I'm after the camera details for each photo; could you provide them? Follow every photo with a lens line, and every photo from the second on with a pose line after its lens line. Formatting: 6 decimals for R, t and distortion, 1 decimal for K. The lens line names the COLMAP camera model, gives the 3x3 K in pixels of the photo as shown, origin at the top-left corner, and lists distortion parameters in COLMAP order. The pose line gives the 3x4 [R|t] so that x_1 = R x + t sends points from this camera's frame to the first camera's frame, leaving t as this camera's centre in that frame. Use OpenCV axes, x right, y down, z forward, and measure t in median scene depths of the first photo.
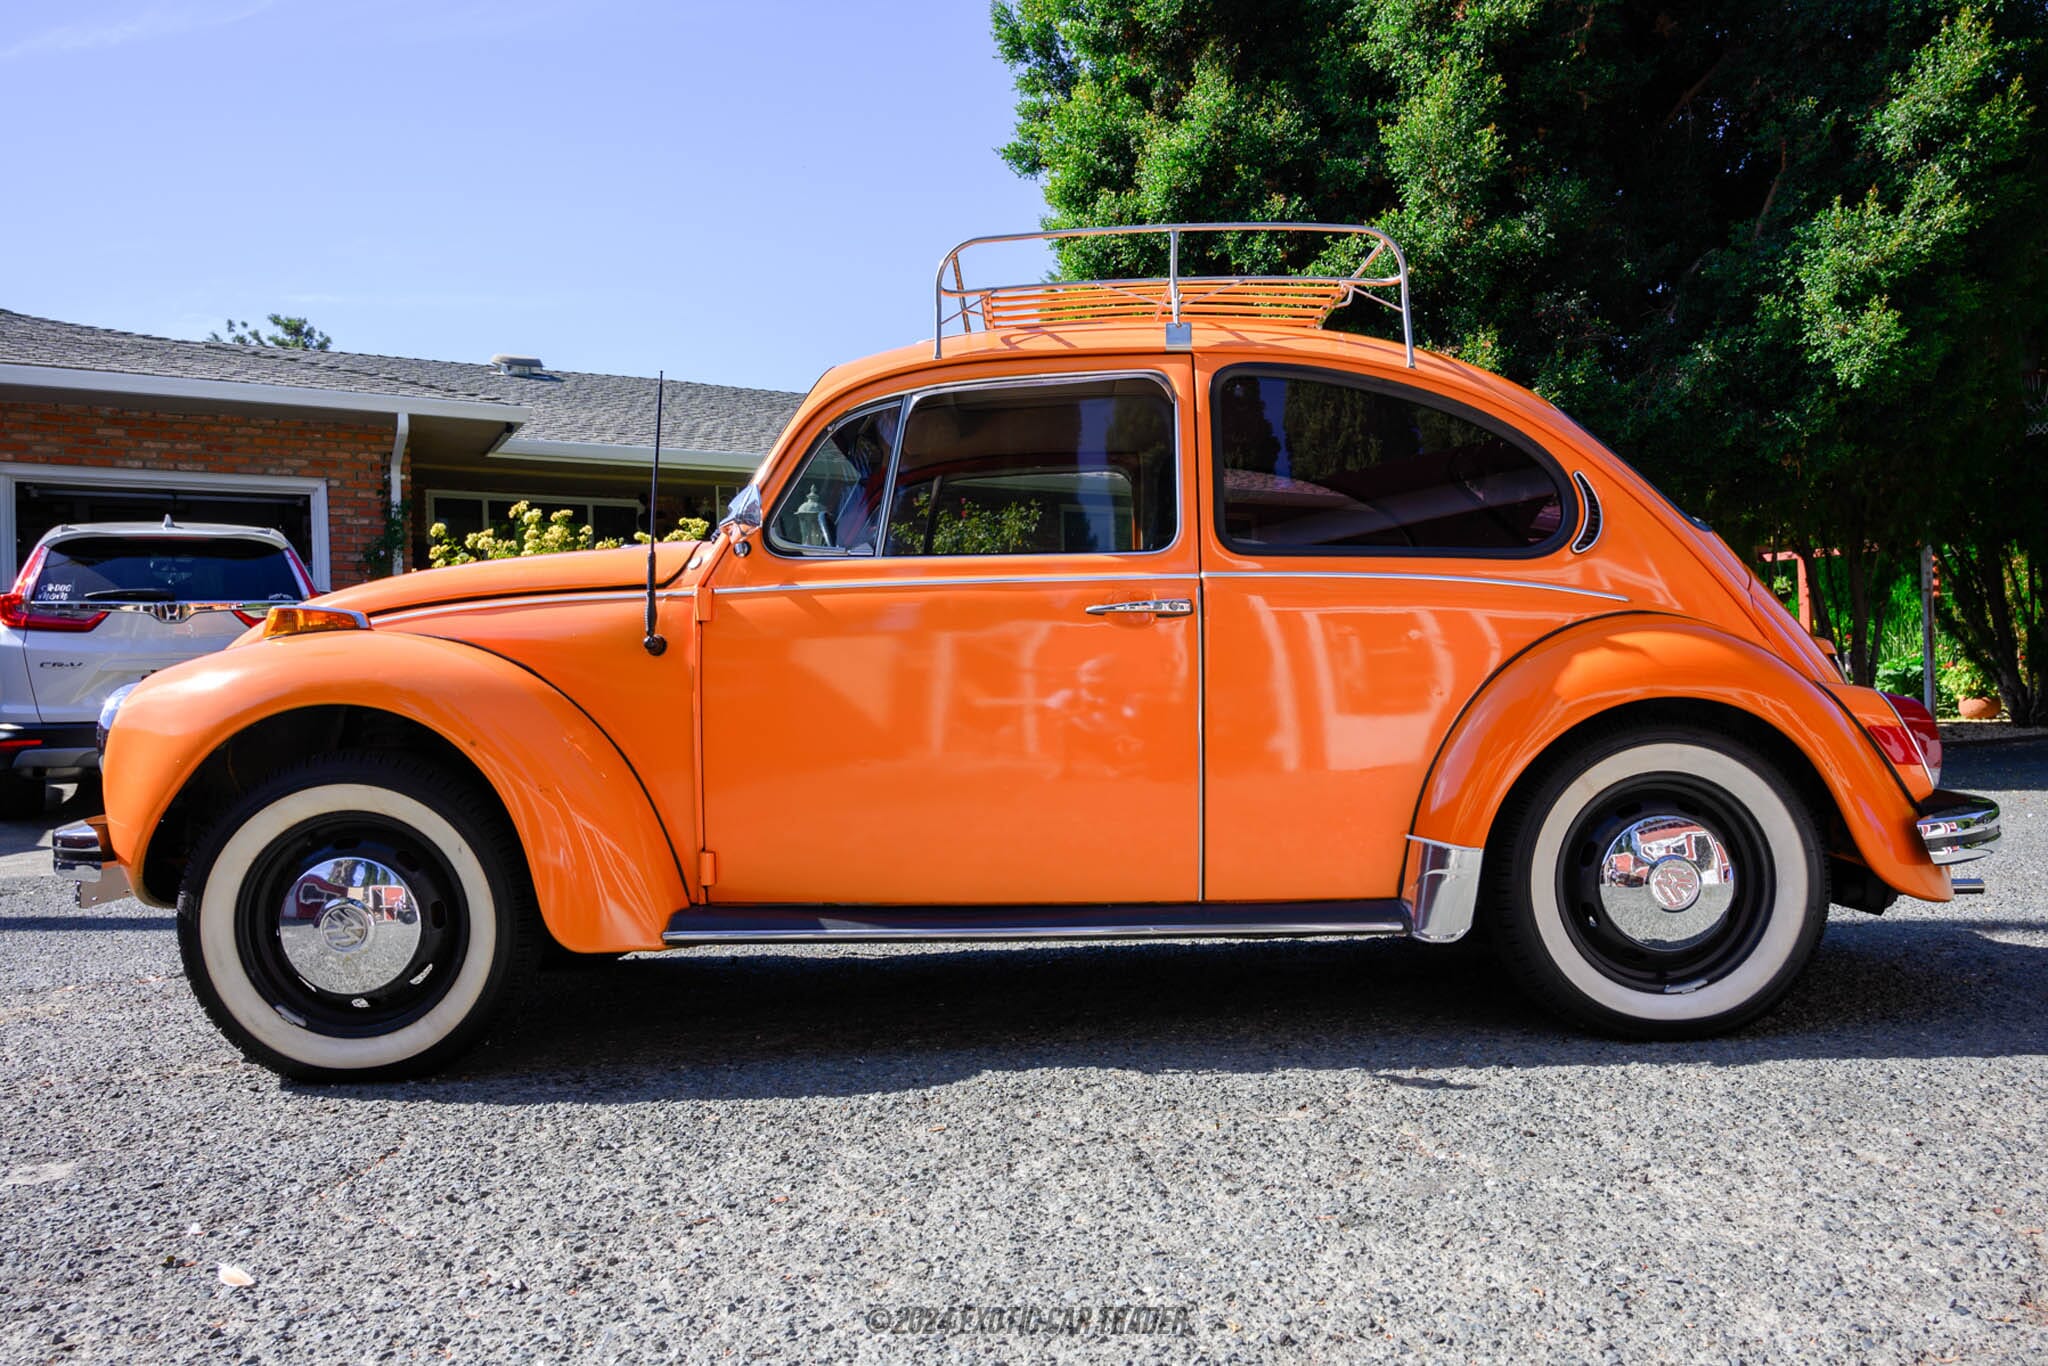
lens RADIAL K [[1341.2, 0, 1024.0], [0, 1341.2, 683.0], [0, 0, 1]] dist [-0.002196, -0.002617]
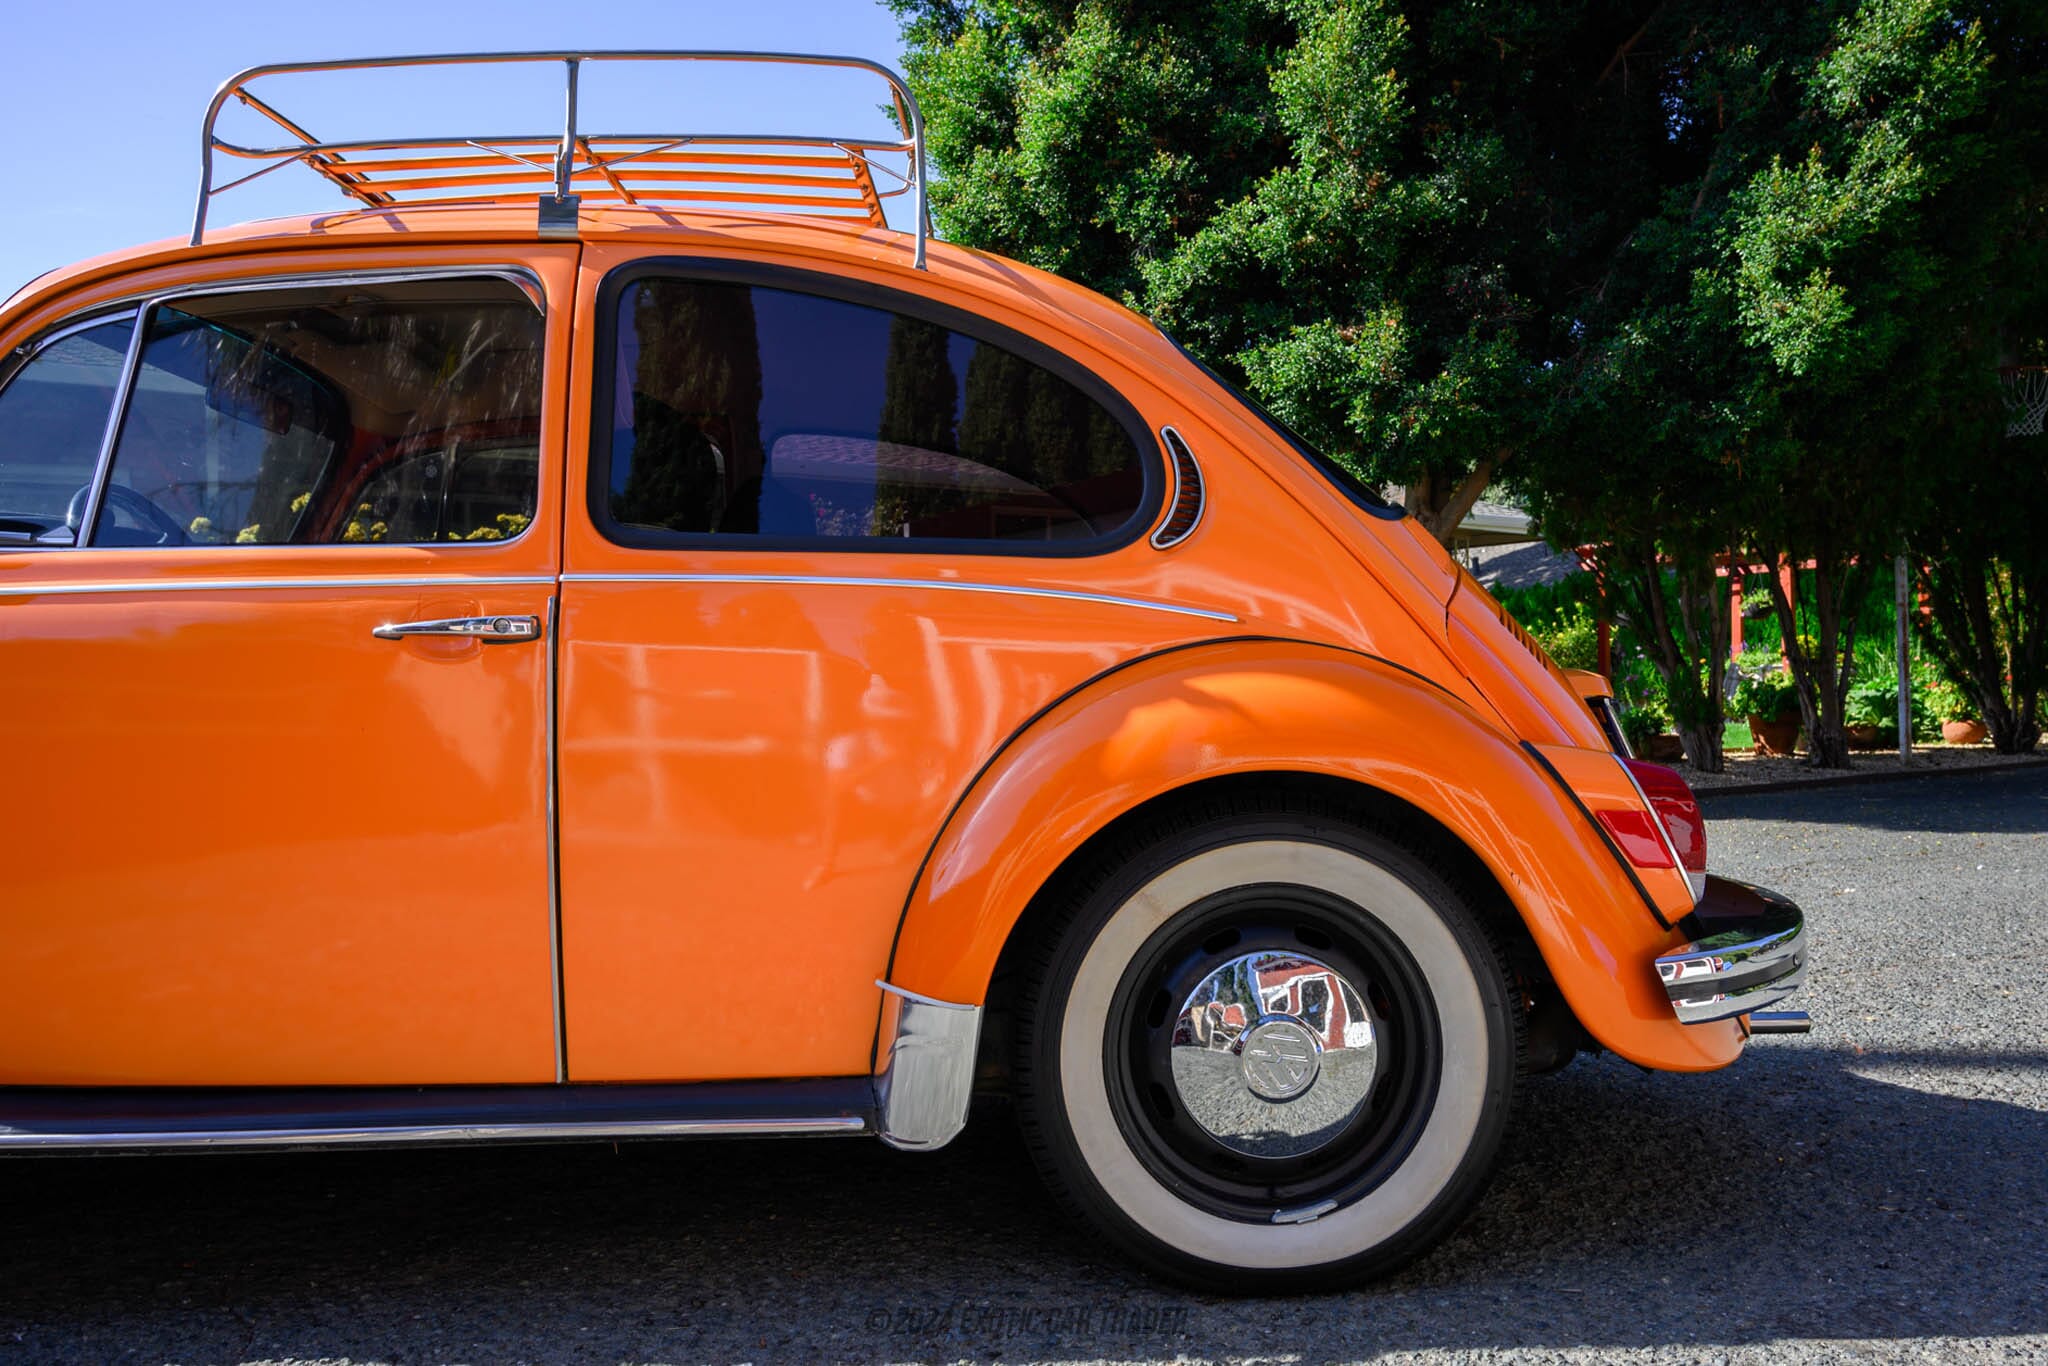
lens RADIAL K [[1427.6, 0, 1026.9], [0, 1427.6, 691.5], [0, 0, 1]] dist [-0.002630, -0.001908]
pose [[0.999531, 0.004293, 0.030317, 0.080247], [-0.004159, 0.999981, -0.004473, -0.005666], [-0.030335, 0.004345, 0.999530, 0.073395]]
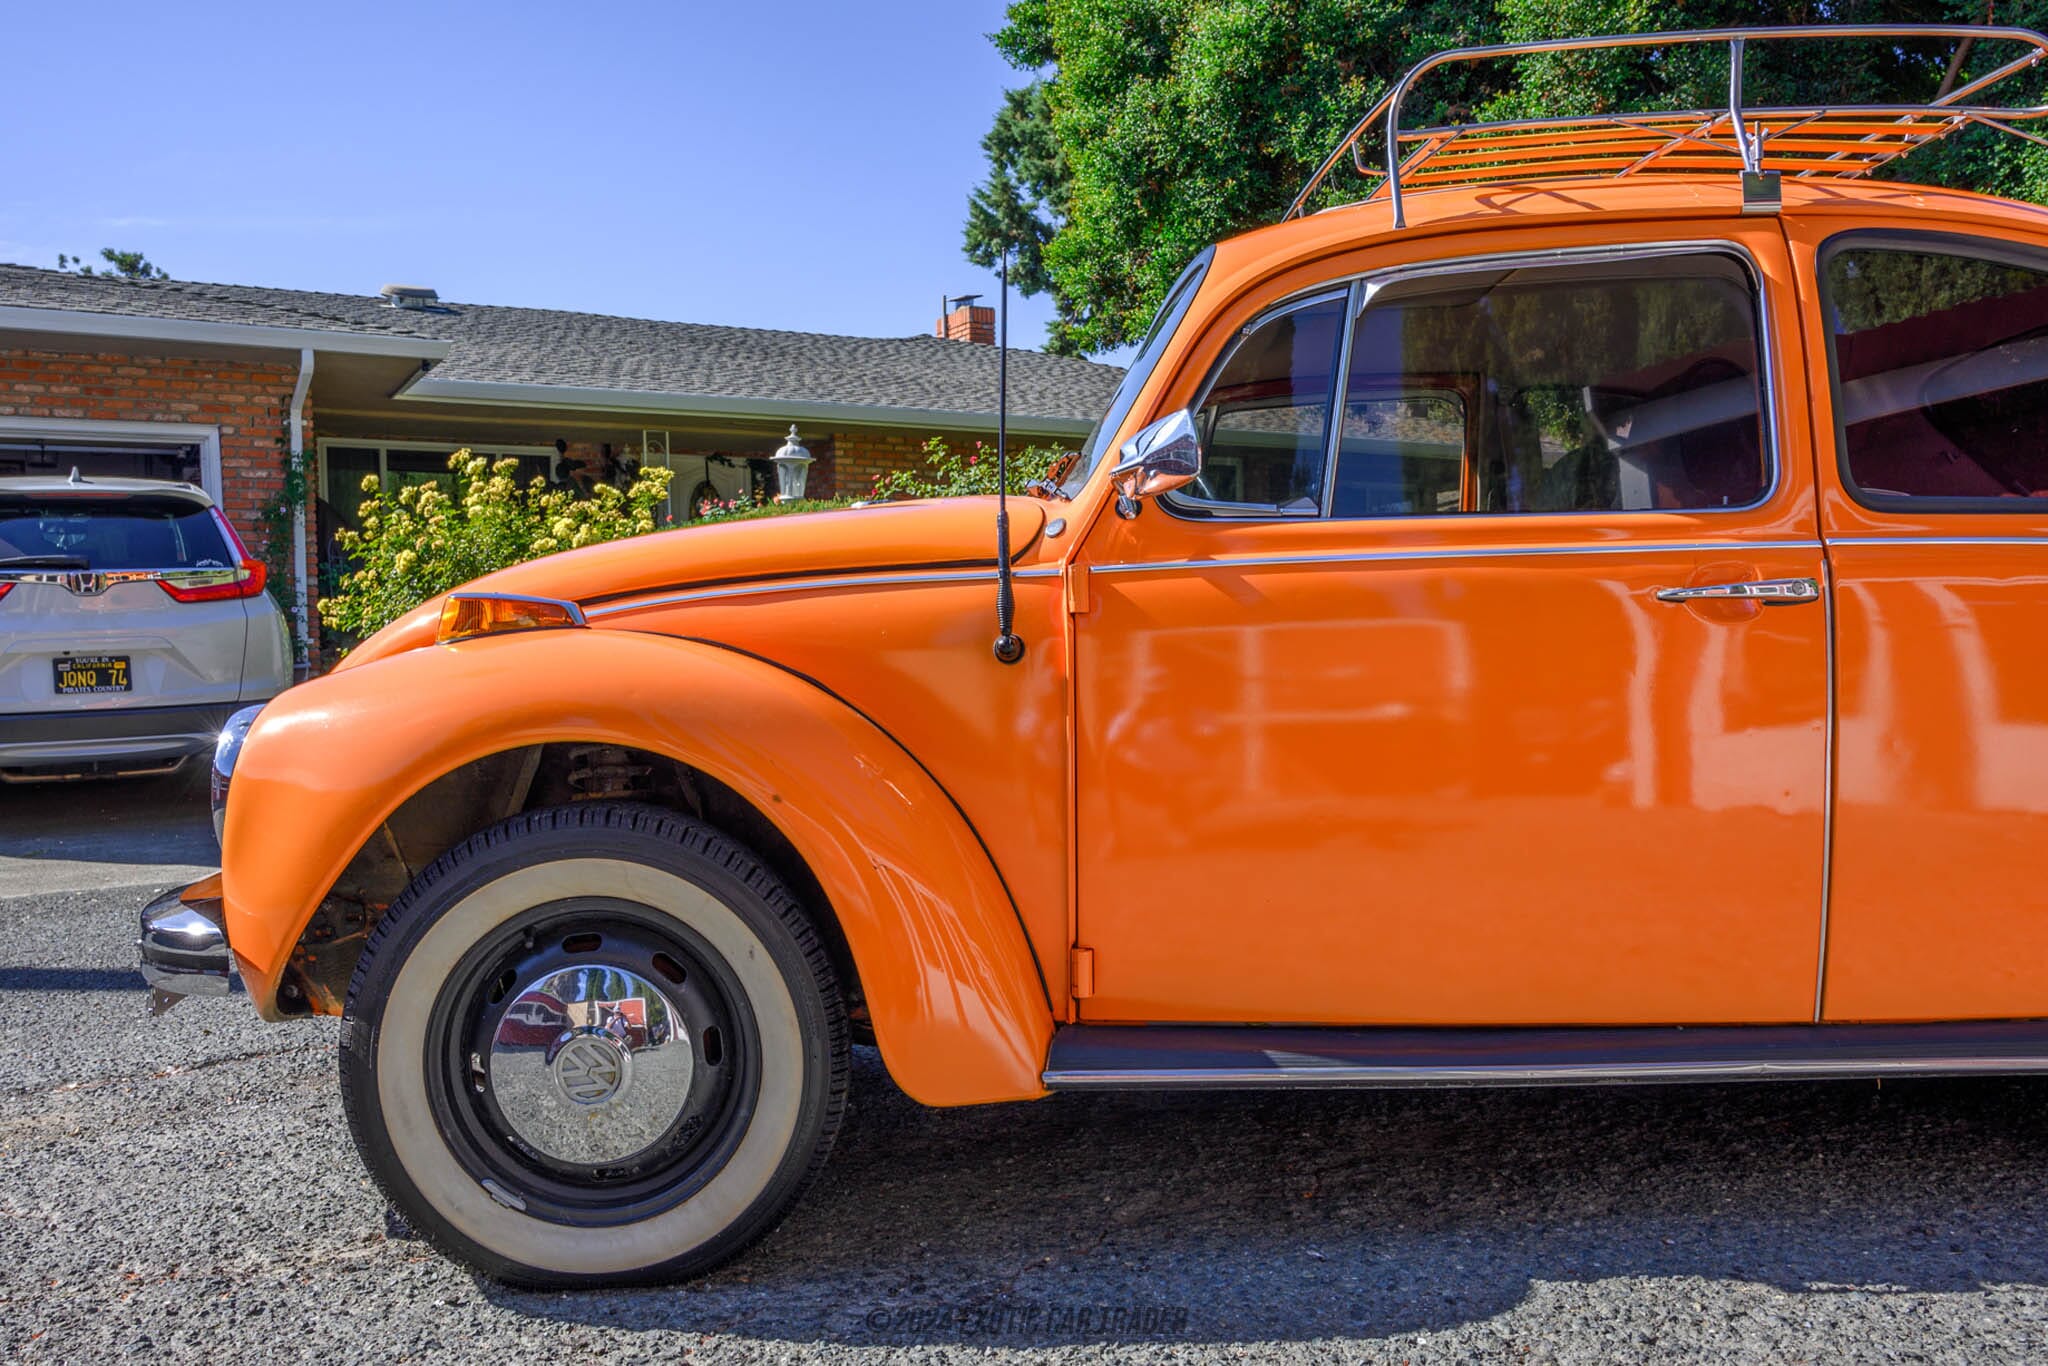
lens RADIAL K [[1494.6, 0, 922.0], [0, 1494.6, 672.1], [0, 0, 1]] dist [-0.006942, 0.004476]
pose [[0.999768, -0.004061, -0.021154, -0.073167], [0.004377, 0.999879, 0.014923, -0.006710], [0.021091, -0.015012, 0.999665, 0.056920]]
